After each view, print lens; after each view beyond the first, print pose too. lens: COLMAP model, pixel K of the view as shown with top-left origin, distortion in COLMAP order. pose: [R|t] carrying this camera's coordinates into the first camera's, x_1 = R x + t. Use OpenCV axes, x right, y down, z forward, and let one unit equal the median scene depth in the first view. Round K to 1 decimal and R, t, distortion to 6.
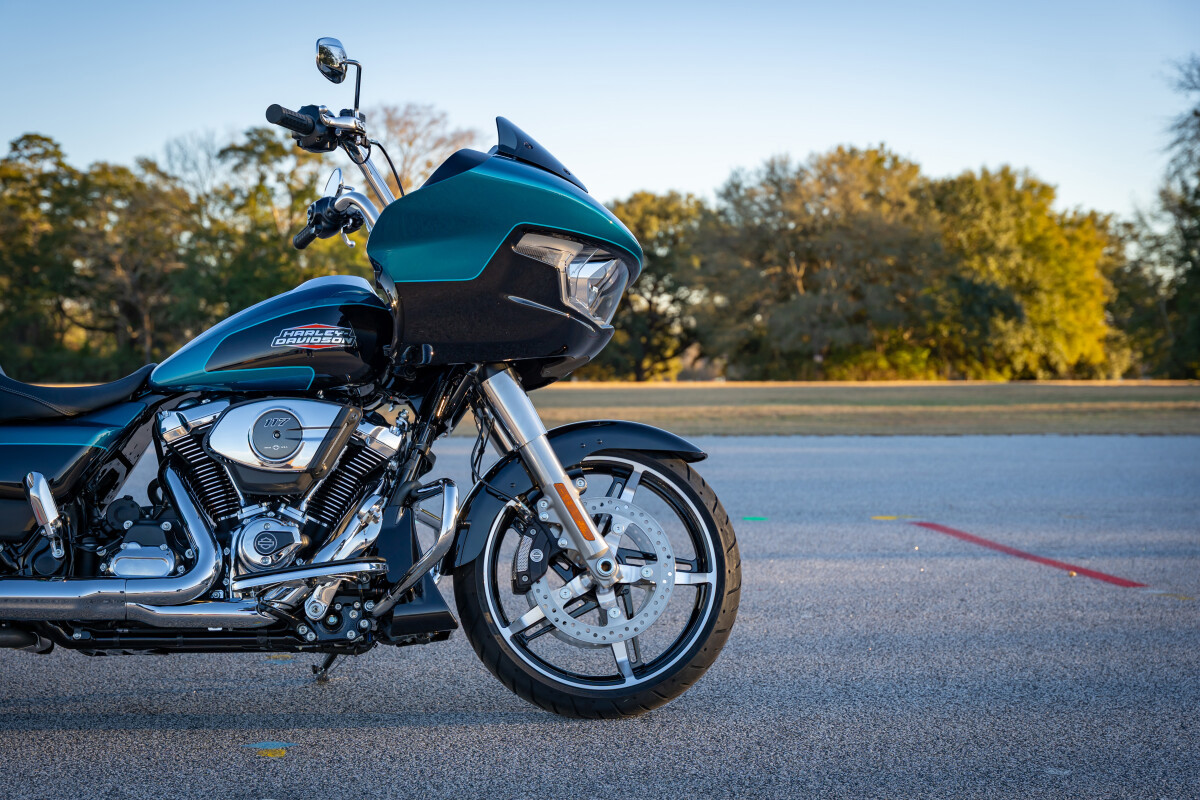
lens RADIAL K [[1766.1, 0, 576.1], [0, 1766.1, 421.0], [0, 0, 1]] dist [0.011788, 0.000000]
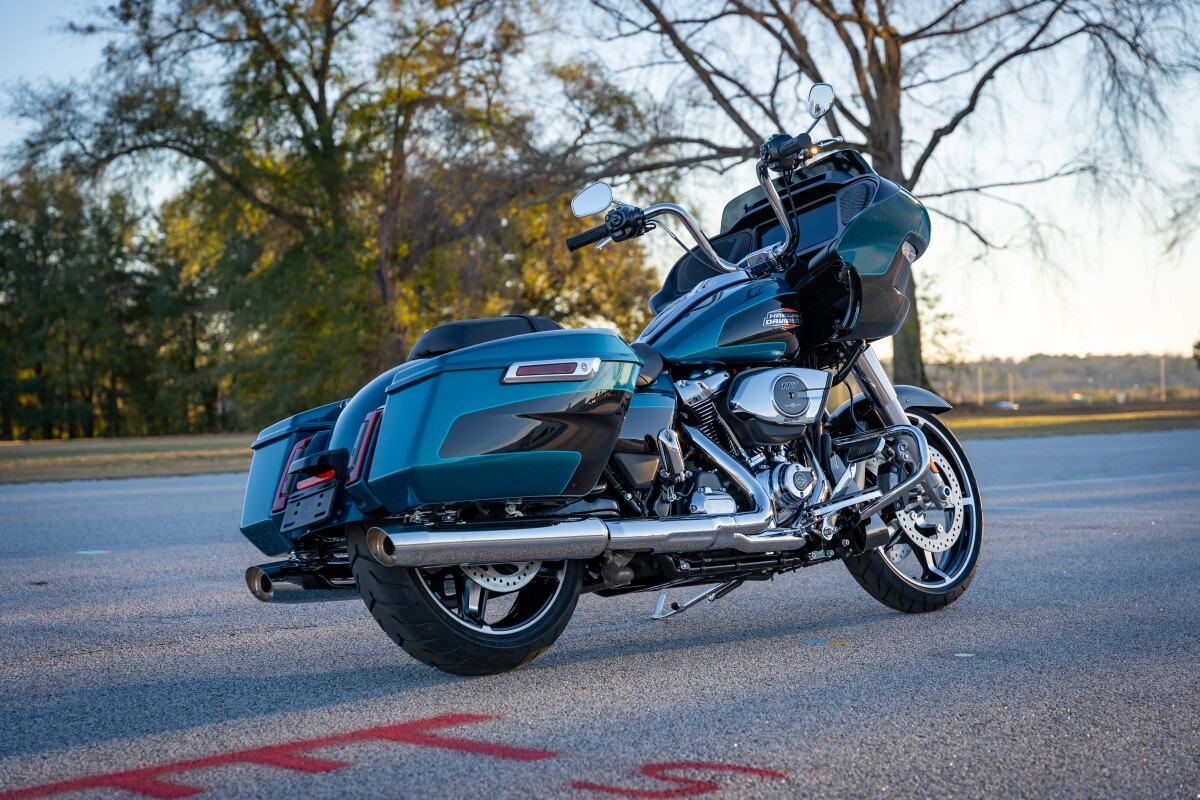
lens RADIAL K [[2048.2, 0, 599.7], [0, 2048.2, 410.8], [0, 0, 1]] dist [0.038170, 0.000000]
pose [[0.793632, -0.026305, 0.607829, -1.085941], [0.051260, 0.998404, -0.023721, 0.043259], [-0.606235, 0.049983, 0.793713, -0.064333]]
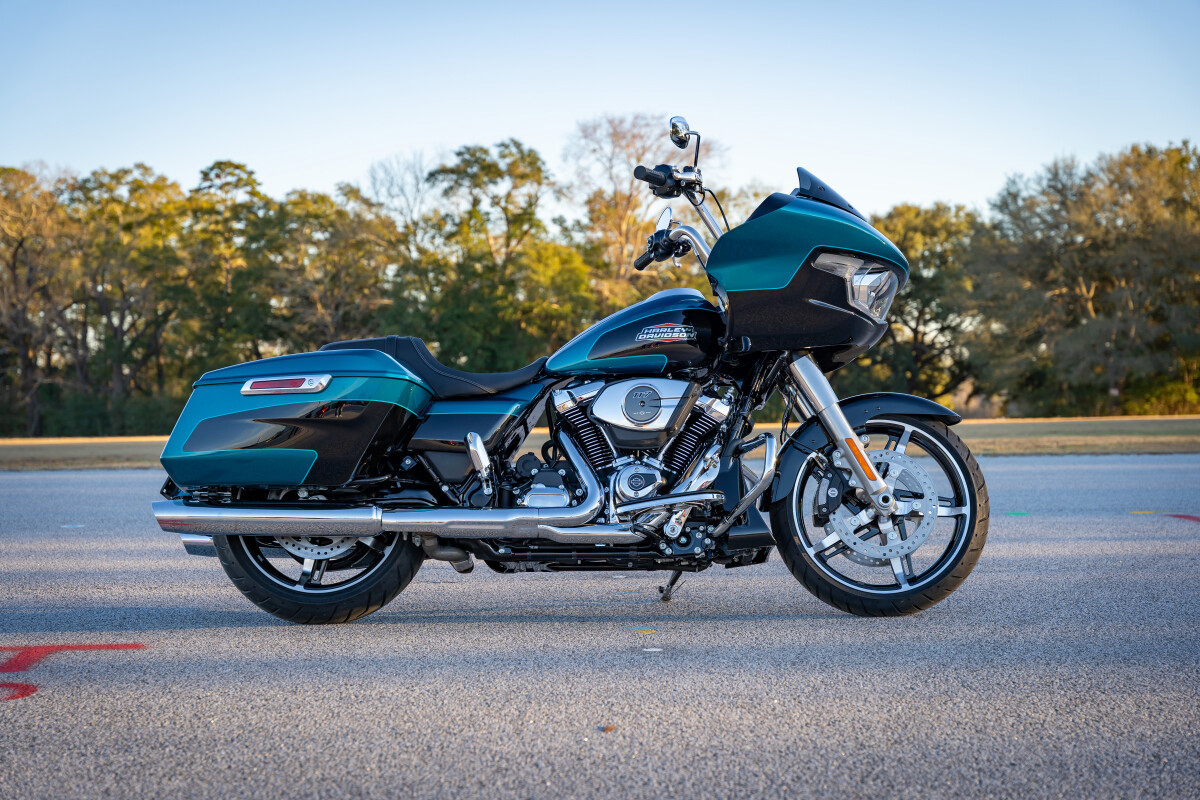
lens RADIAL K [[2048.2, 0, 596.9], [0, 2048.2, 404.4], [0, 0, 1]] dist [0.038170, 0.000000]
pose [[0.993484, -0.017549, -0.112610, -0.023274], [0.013663, 0.999287, -0.035184, 0.059803], [0.113147, 0.033416, 0.993016, -0.551765]]
